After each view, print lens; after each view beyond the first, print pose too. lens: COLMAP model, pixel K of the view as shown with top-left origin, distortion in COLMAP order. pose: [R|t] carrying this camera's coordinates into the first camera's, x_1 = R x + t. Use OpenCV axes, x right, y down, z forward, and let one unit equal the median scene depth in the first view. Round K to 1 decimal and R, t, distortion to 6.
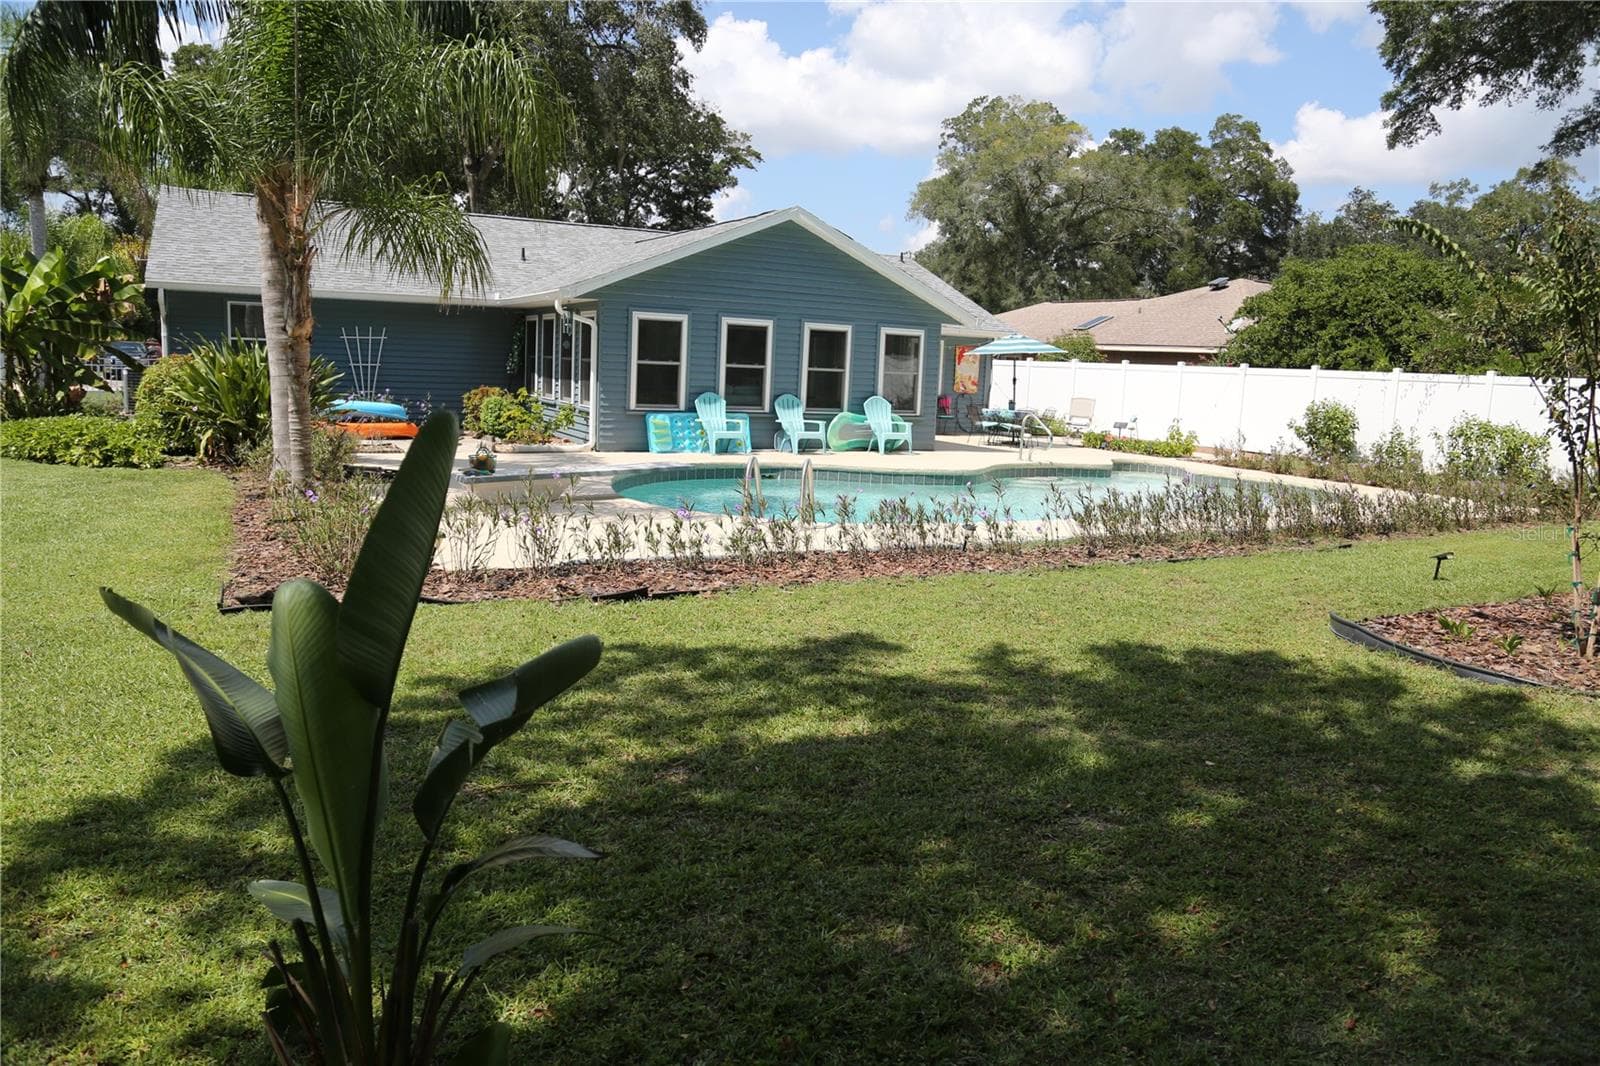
lens RADIAL K [[1089.1, 0, 807.2], [0, 1089.1, 532.1], [0, 0, 1]] dist [-0.126429, 0.074609]
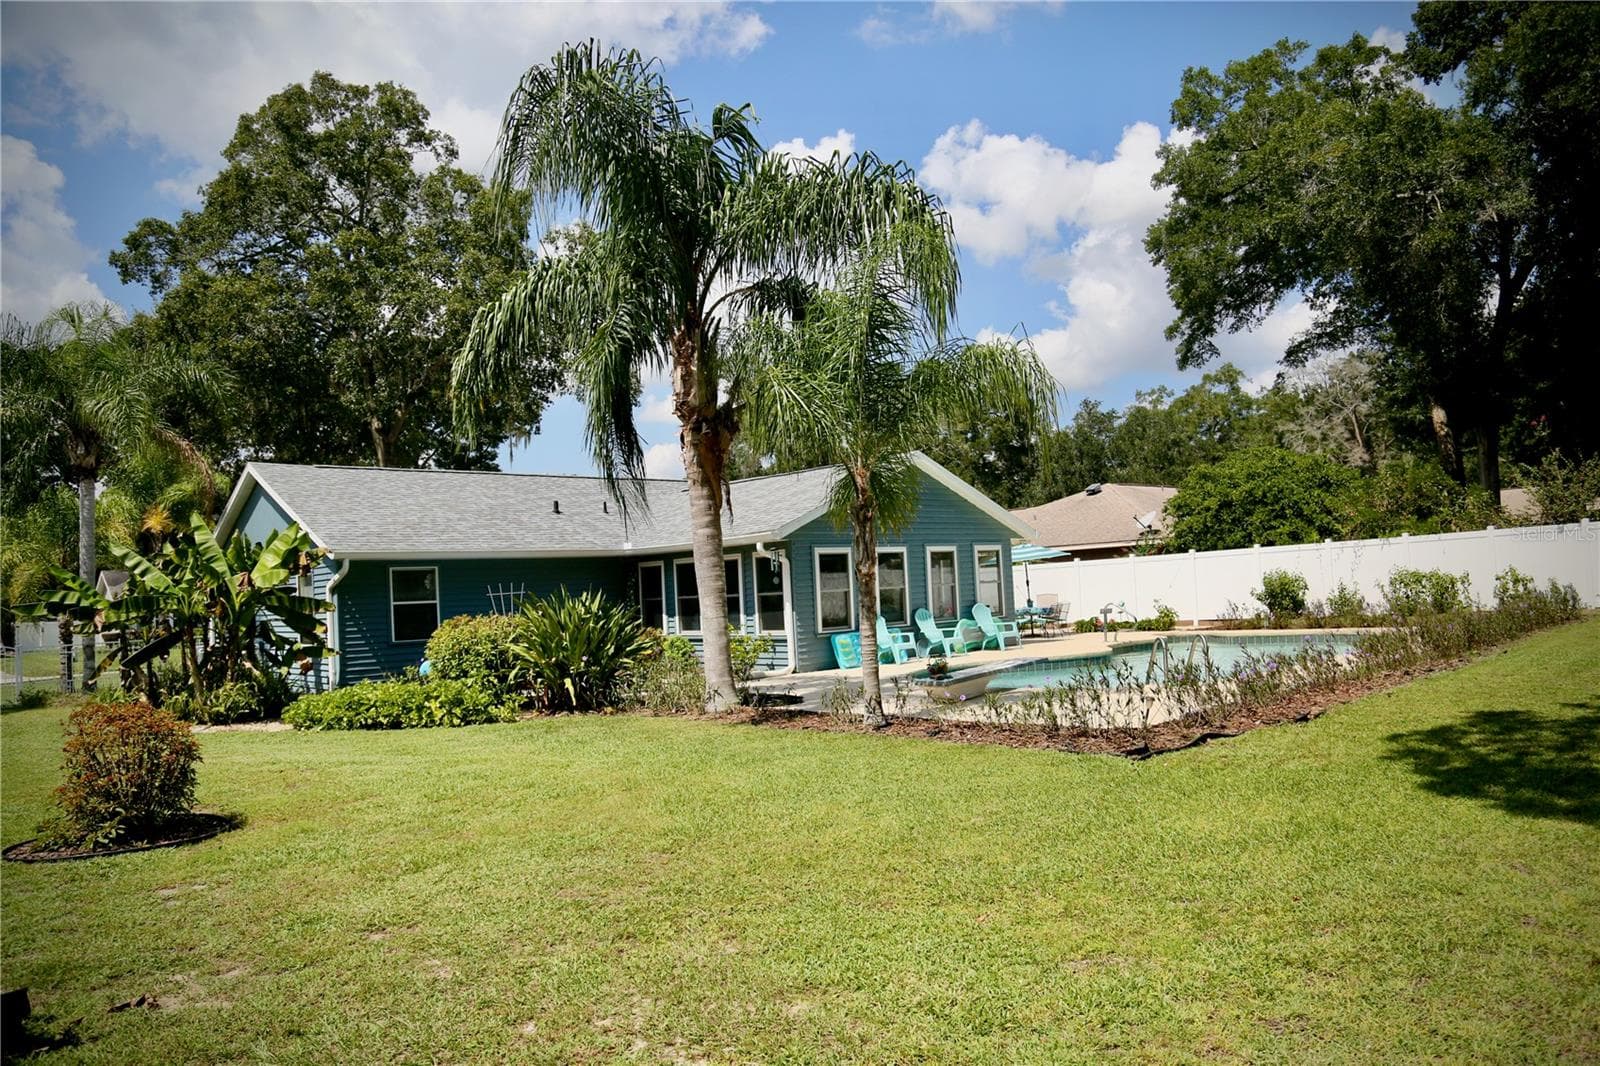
lens RADIAL K [[1089.1, 0, 807.2], [0, 1089.1, 532.1], [0, 0, 1]] dist [-0.126429, 0.074609]
pose [[0.962005, -0.080250, 0.260973, -0.405602], [0.132827, 0.972652, -0.190539, -0.000559], [-0.238545, 0.217964, 0.946355, -0.085820]]
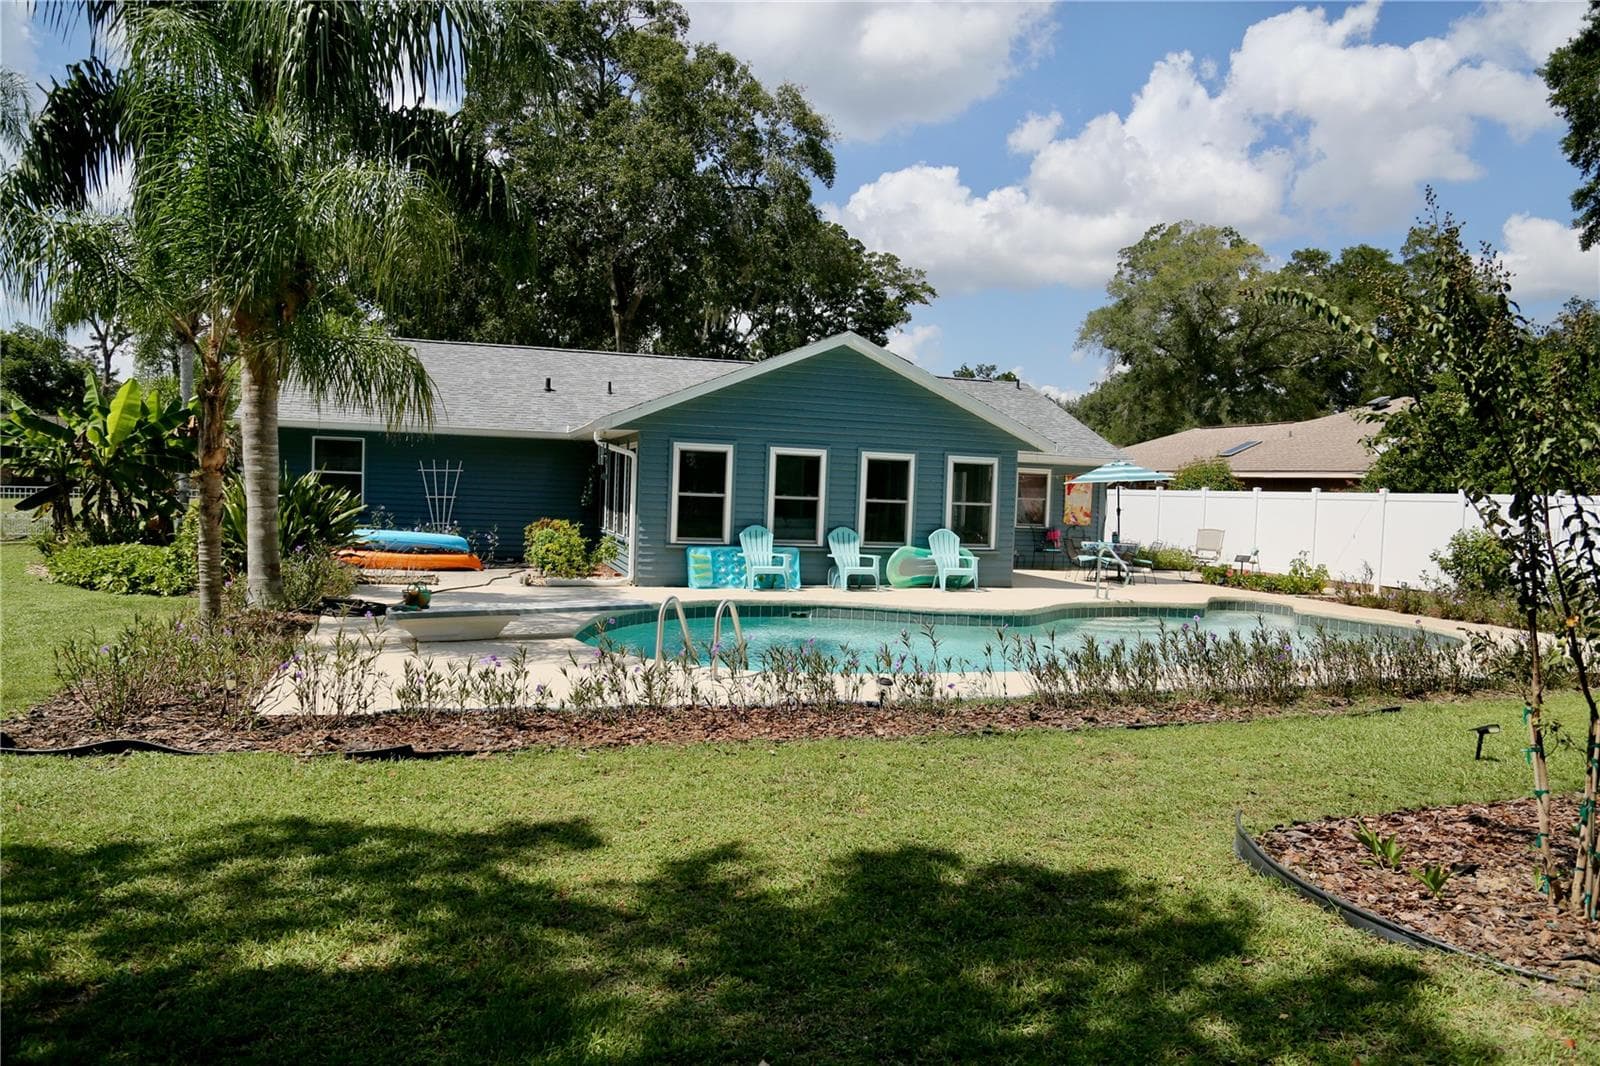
lens RADIAL K [[1089.1, 0, 807.2], [0, 1089.1, 532.1], [0, 0, 1]] dist [-0.126429, 0.074609]
pose [[0.983482, -0.002304, -0.180993, 0.114517], [-0.019708, 0.992611, -0.119726, -0.008290], [0.179931, 0.121315, 0.976170, 0.068001]]
